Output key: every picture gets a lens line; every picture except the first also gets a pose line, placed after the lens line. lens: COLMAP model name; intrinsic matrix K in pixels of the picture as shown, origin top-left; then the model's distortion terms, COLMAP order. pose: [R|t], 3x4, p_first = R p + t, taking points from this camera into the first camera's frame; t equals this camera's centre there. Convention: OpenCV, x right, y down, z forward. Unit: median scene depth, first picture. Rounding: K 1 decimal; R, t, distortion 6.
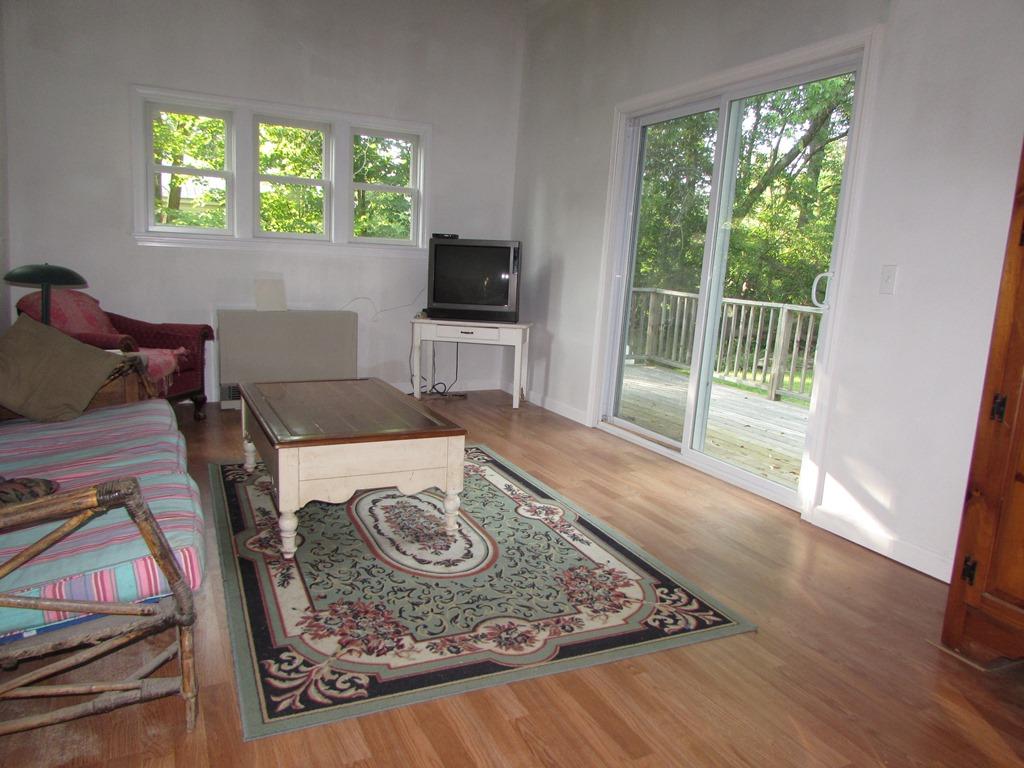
lens RADIAL K [[724.9, 0, 512.3], [0, 724.9, 384.5], [0, 0, 1]] dist [0.000424, 0.000674]
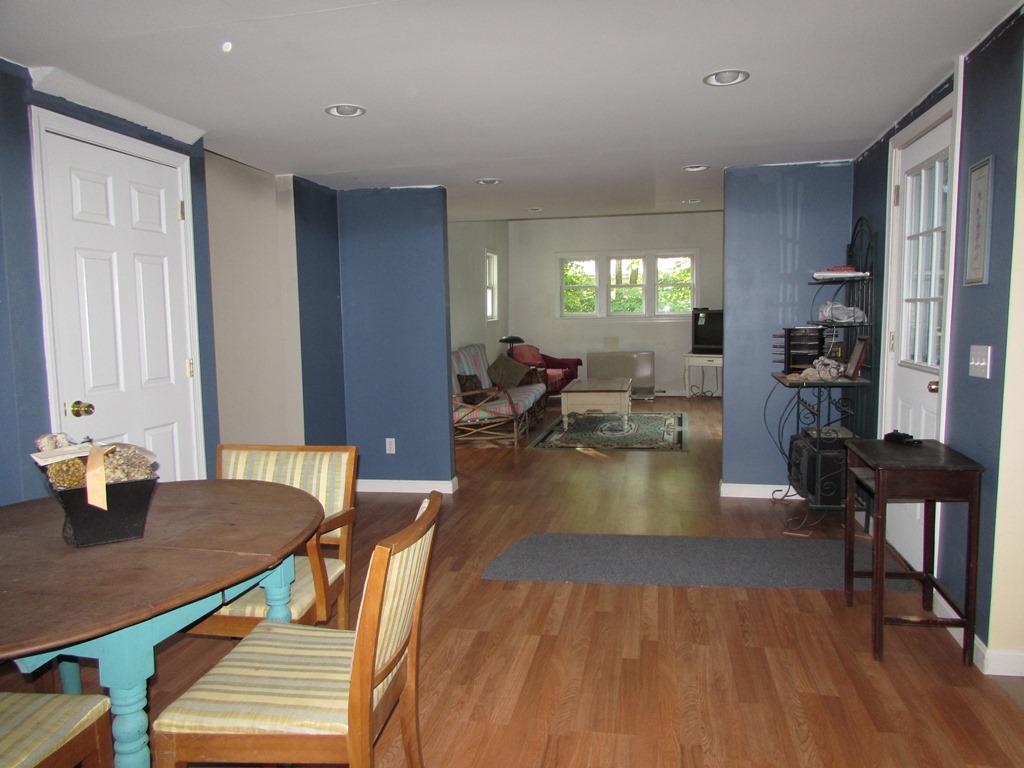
lens RADIAL K [[724.9, 0, 513.8], [0, 724.9, 384.2], [0, 0, 1]] dist [0.000424, 0.000674]
pose [[0.797925, -0.000030, -0.602757, 0.756614], [-0.041318, 0.997645, -0.054746, 0.125496], [0.601339, 0.068588, 0.796044, -0.870462]]
